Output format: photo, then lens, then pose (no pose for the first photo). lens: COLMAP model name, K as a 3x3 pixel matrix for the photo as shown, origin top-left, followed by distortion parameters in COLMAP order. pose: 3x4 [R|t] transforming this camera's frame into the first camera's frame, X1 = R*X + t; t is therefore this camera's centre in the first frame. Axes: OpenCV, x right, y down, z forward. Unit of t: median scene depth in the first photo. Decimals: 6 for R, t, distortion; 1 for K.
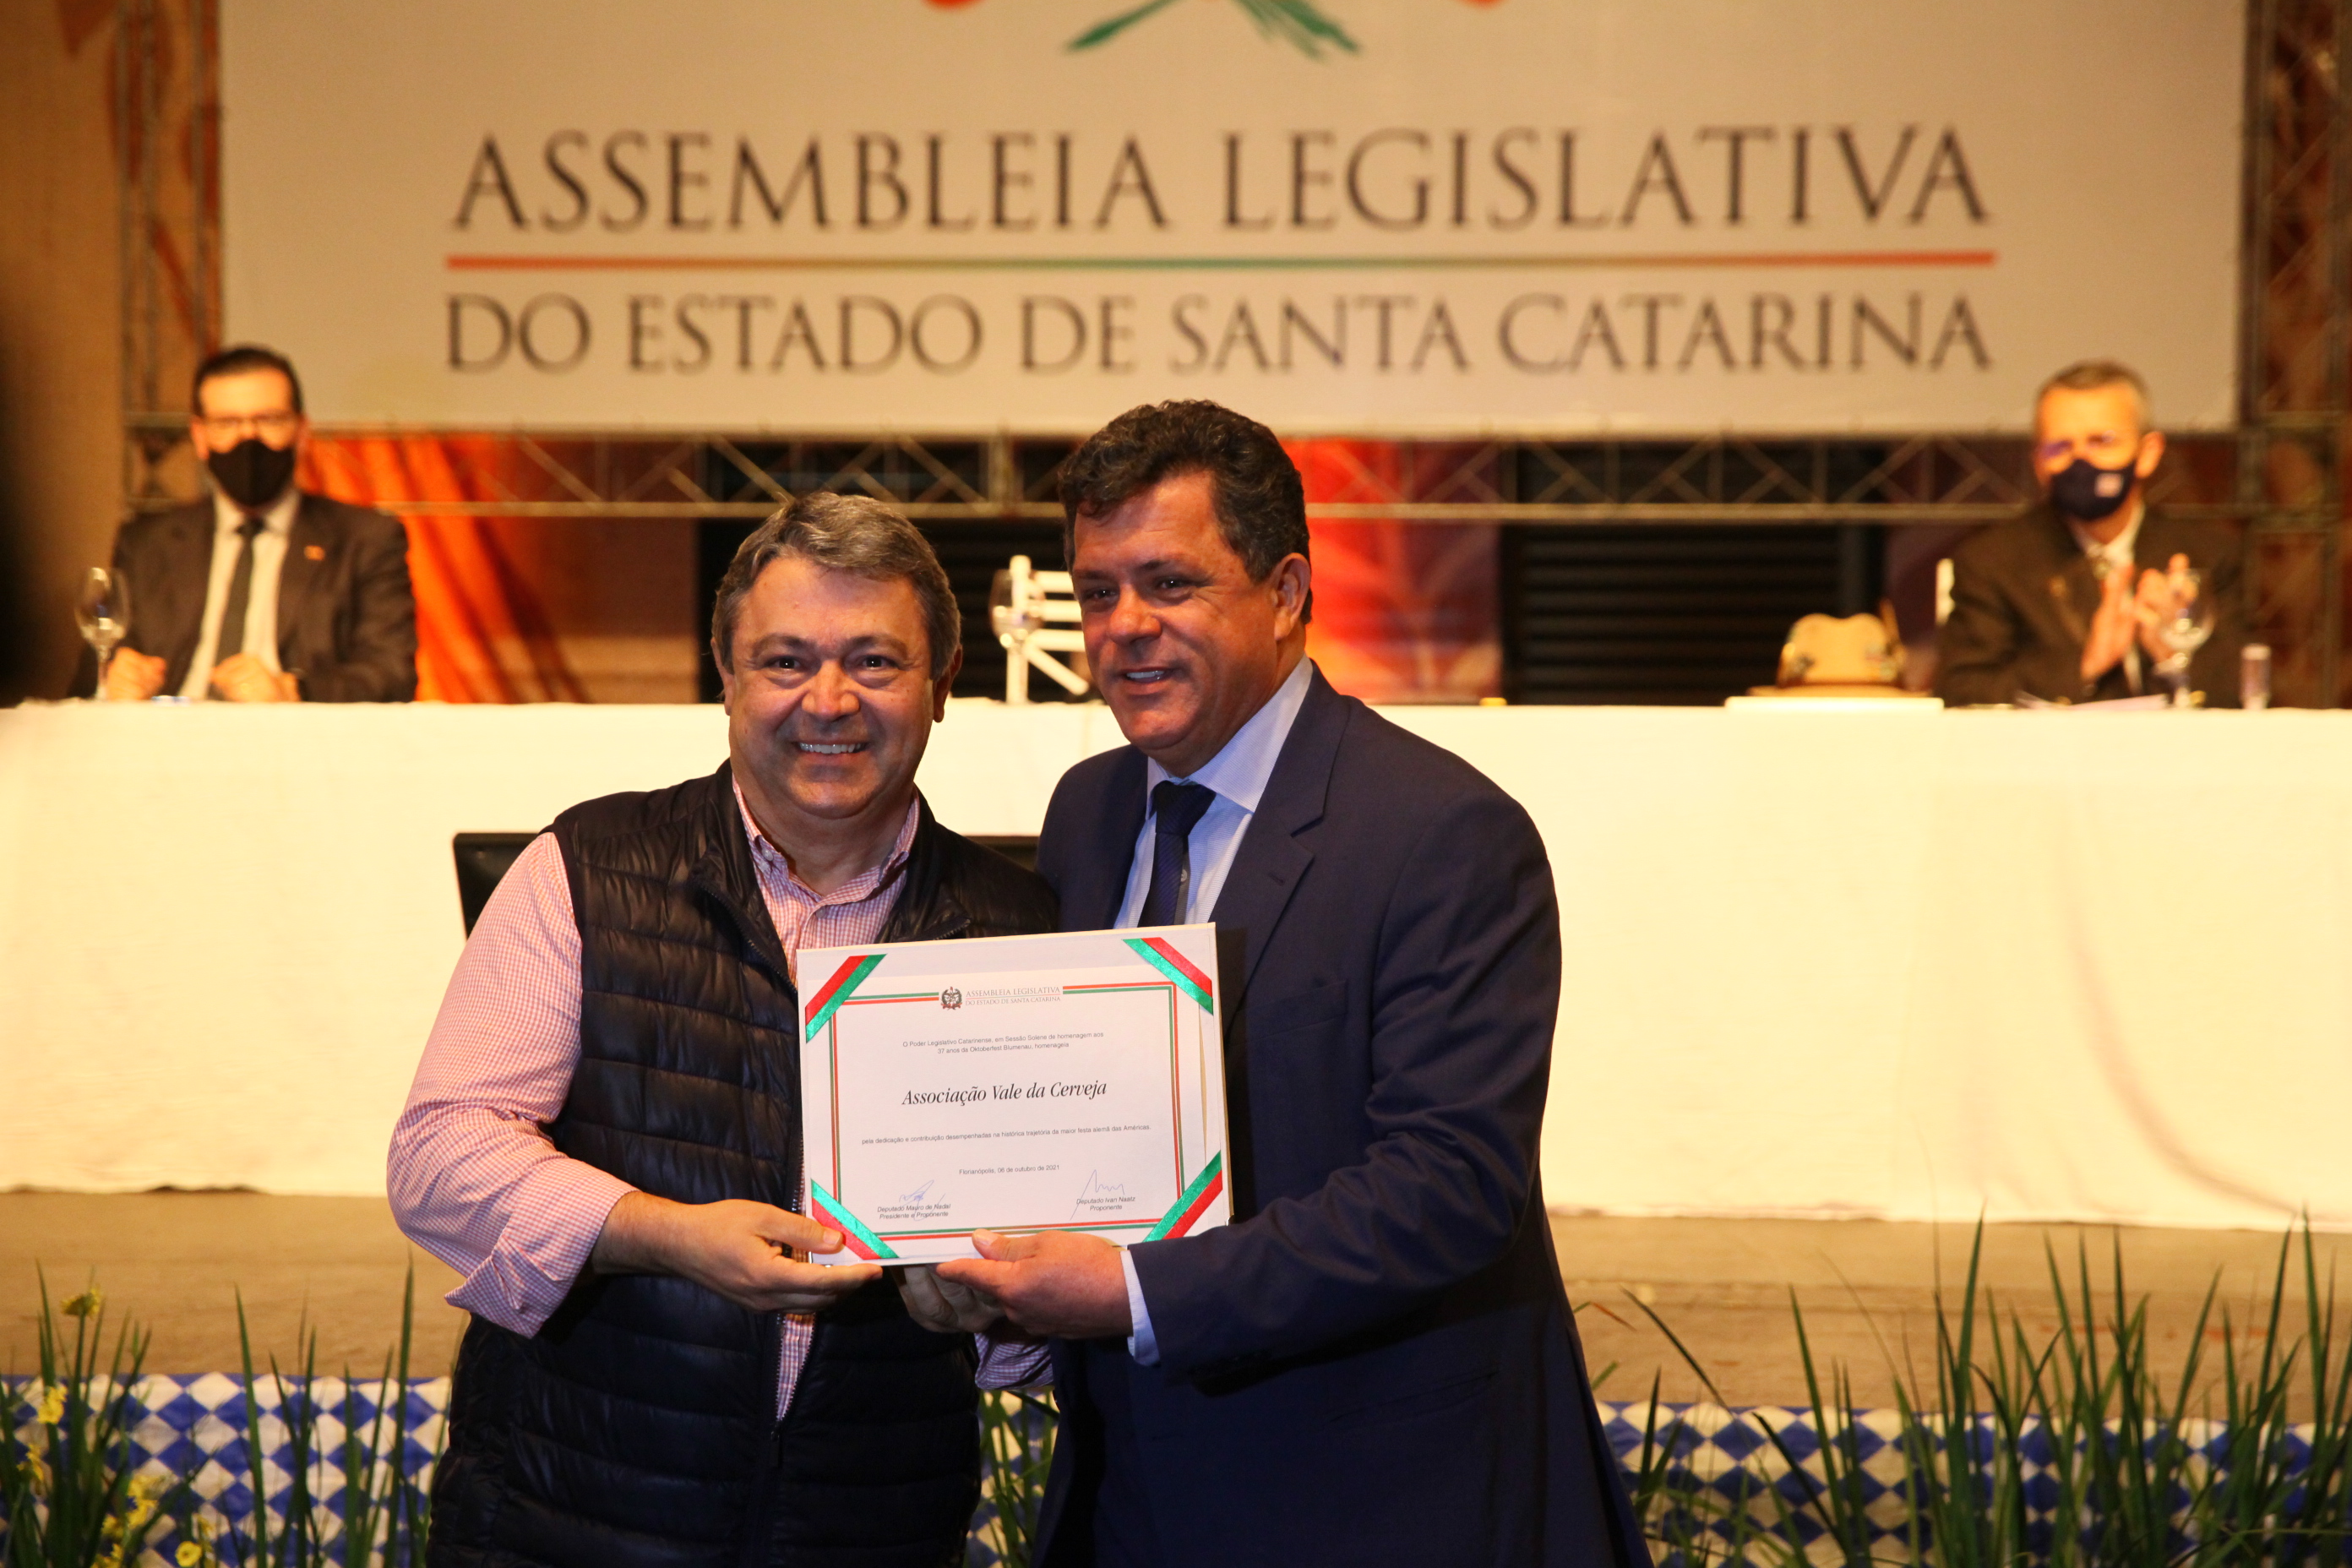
lens RADIAL K [[4513.1, 0, 1176.0], [0, 4513.1, 784.0], [0, 0, 1]] dist [0.235461, 0.083228]
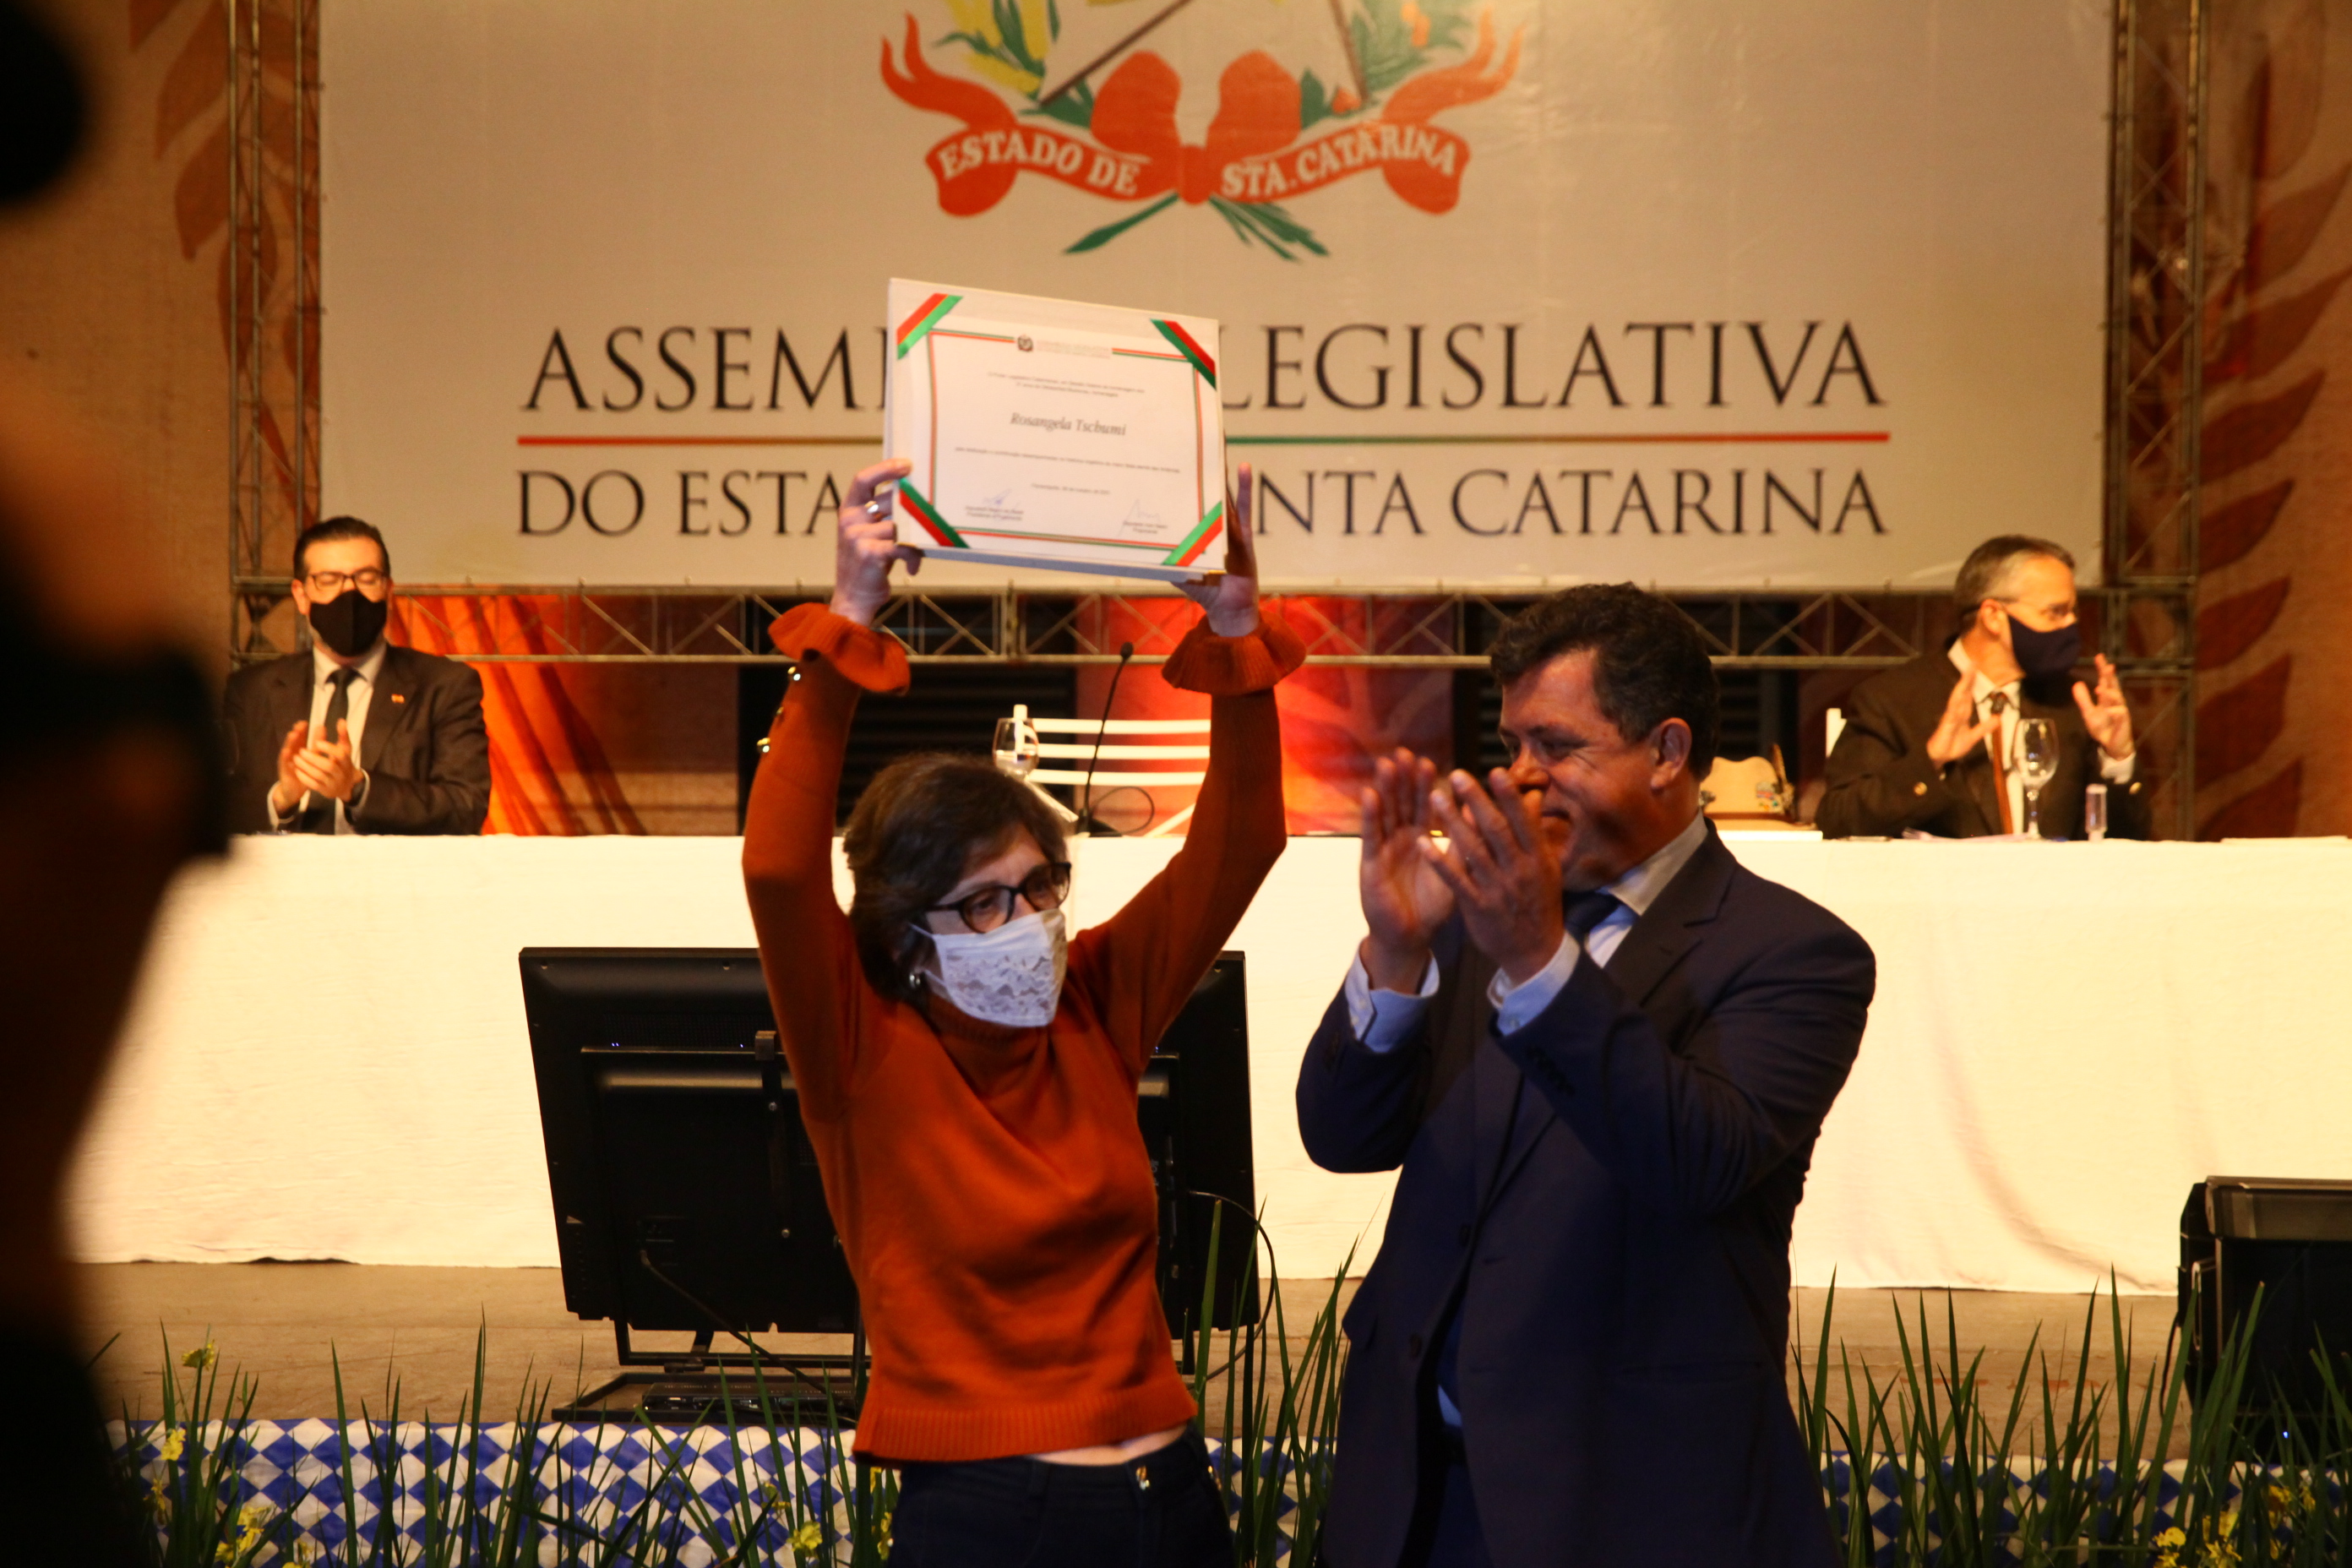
lens RADIAL K [[4129.6, 0, 1176.0], [0, 4129.6, 784.0], [0, 0, 1]] dist [0.194493, 0.163531]
pose [[0.999999, -0.000363, -0.001267, 0.004278], [0.000328, 0.999614, -0.027765, -0.000885], [0.001277, 0.027765, 0.999614, -0.027598]]
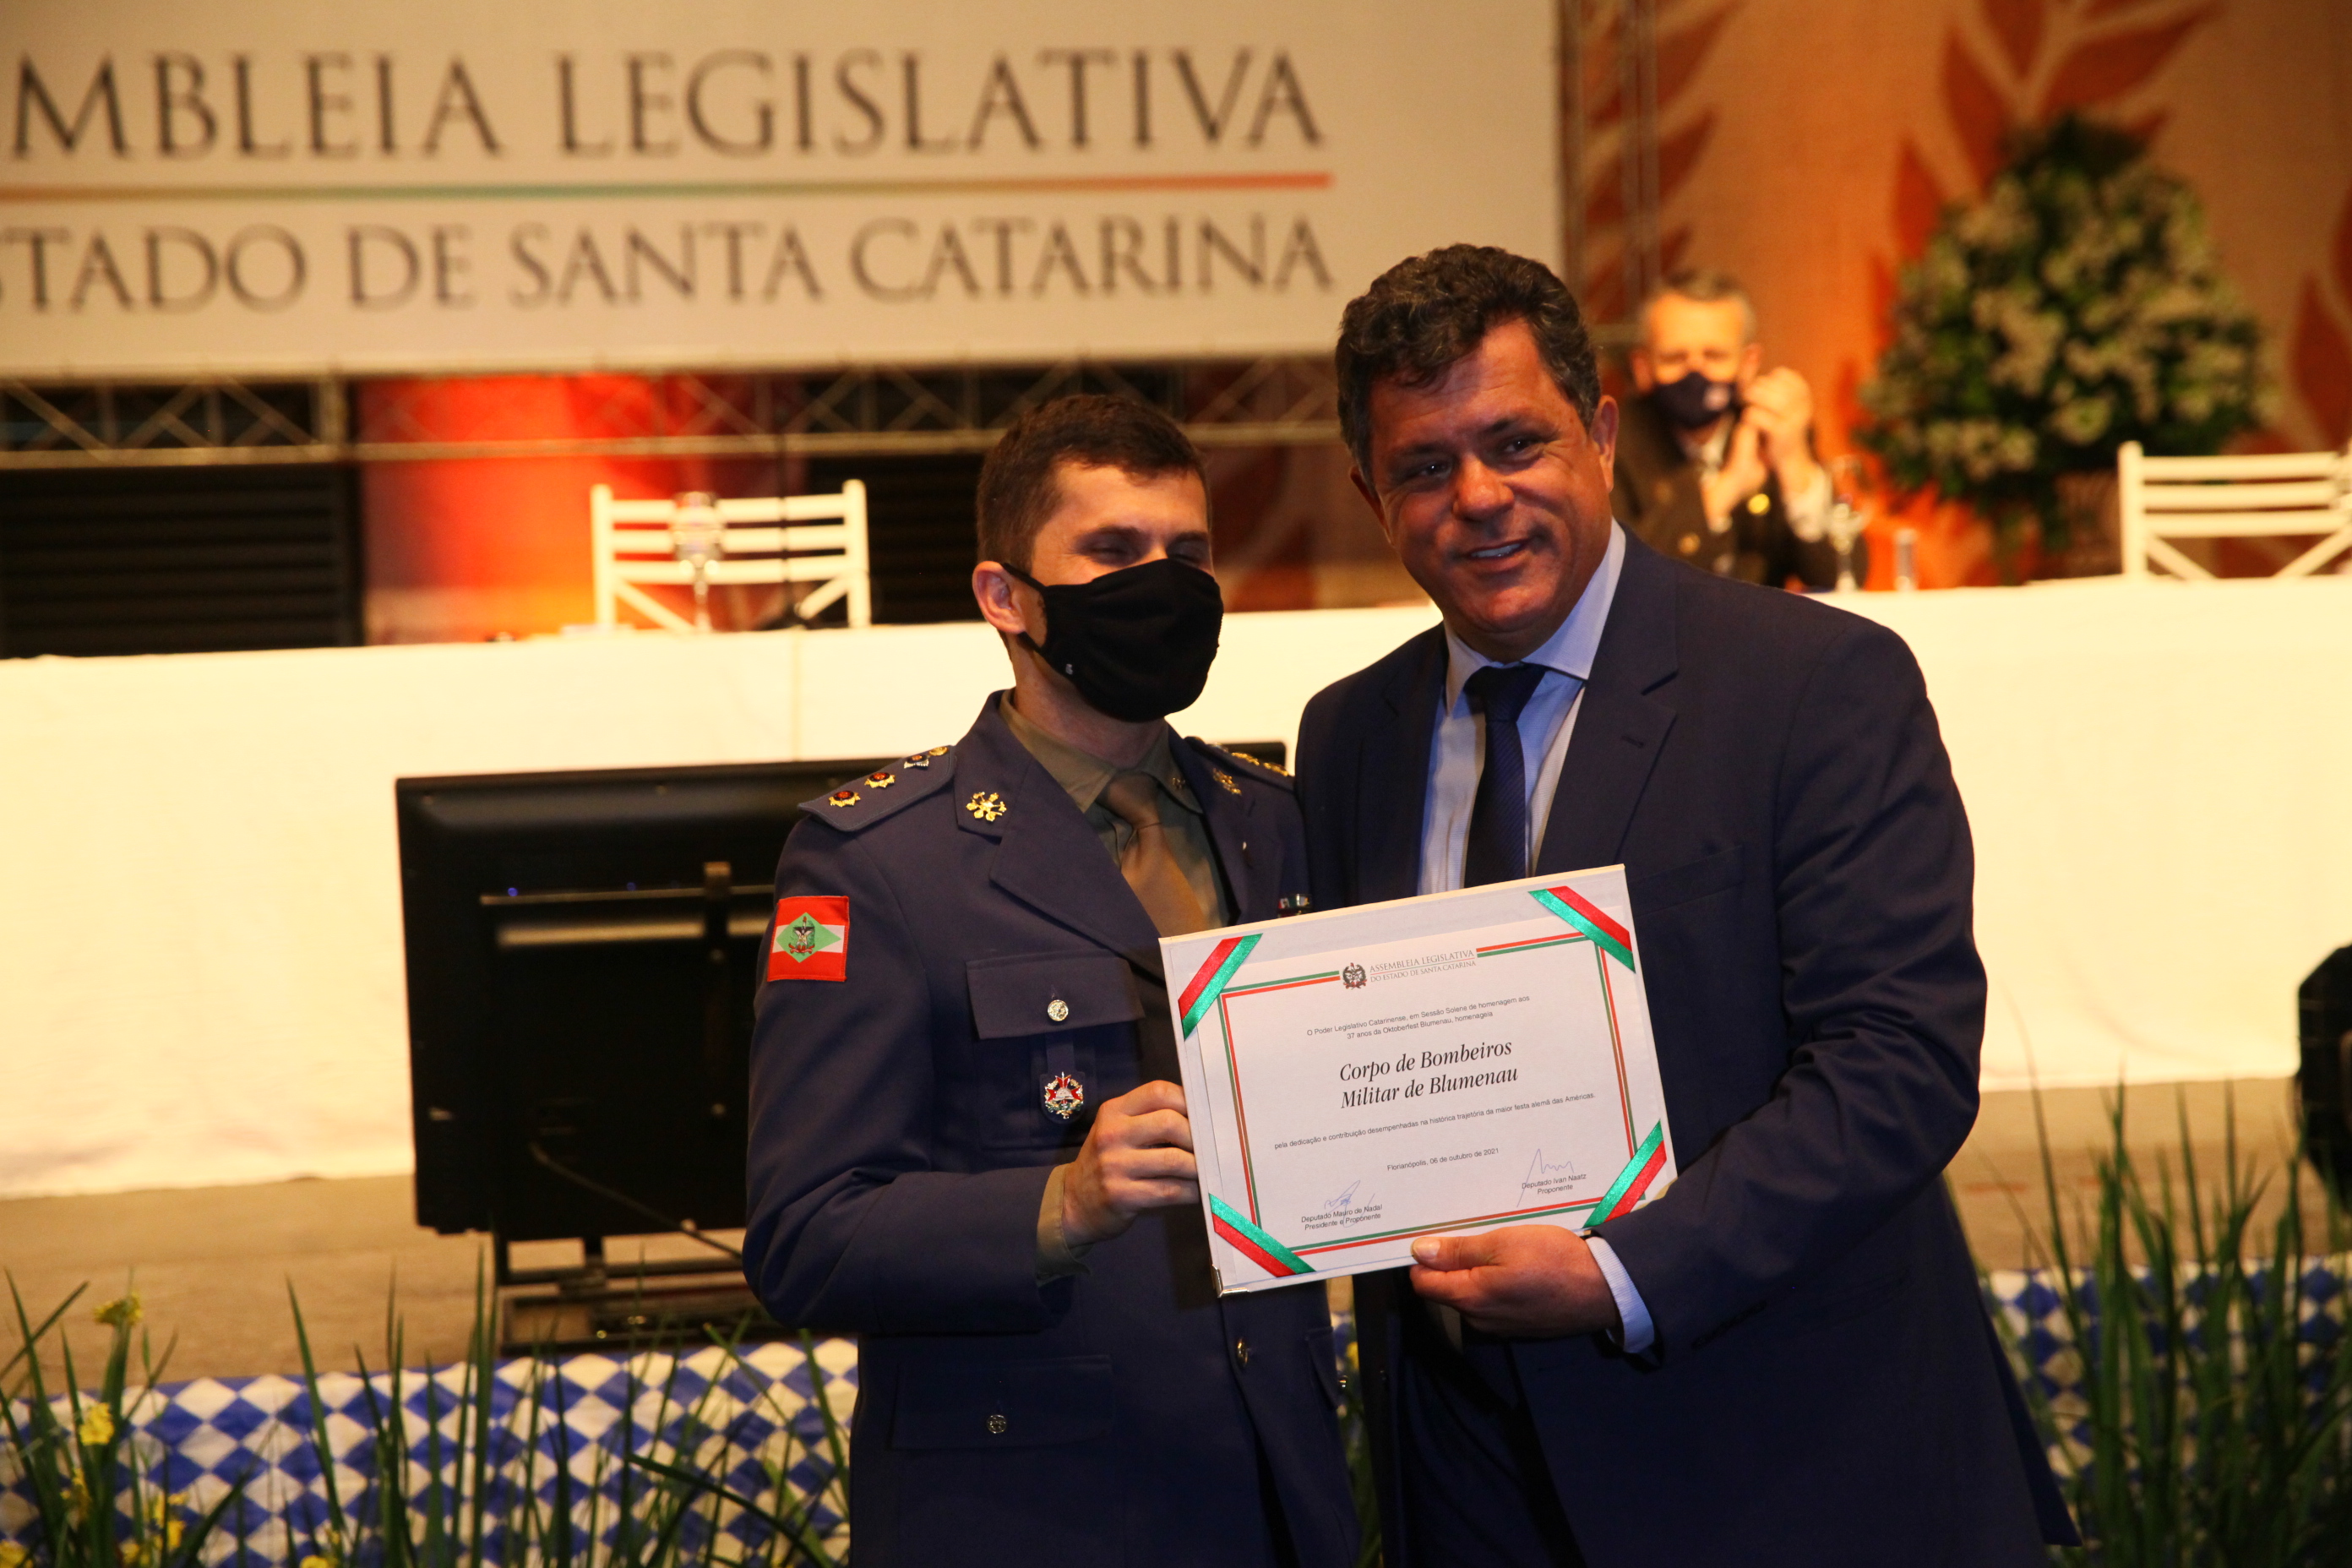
lens RADIAL K [[4492.1, 0, 1176.0], [0, 4492.1, 784.0], [0, 0, 1]] dist [0.255477, -0.083064]
pose [[0.964594, -0.048710, 0.259202, -0.122087], [0.046192, 0.998808, 0.015799, 0.002111], [-0.259662, -0.003267, 0.965694, 0.033478]]
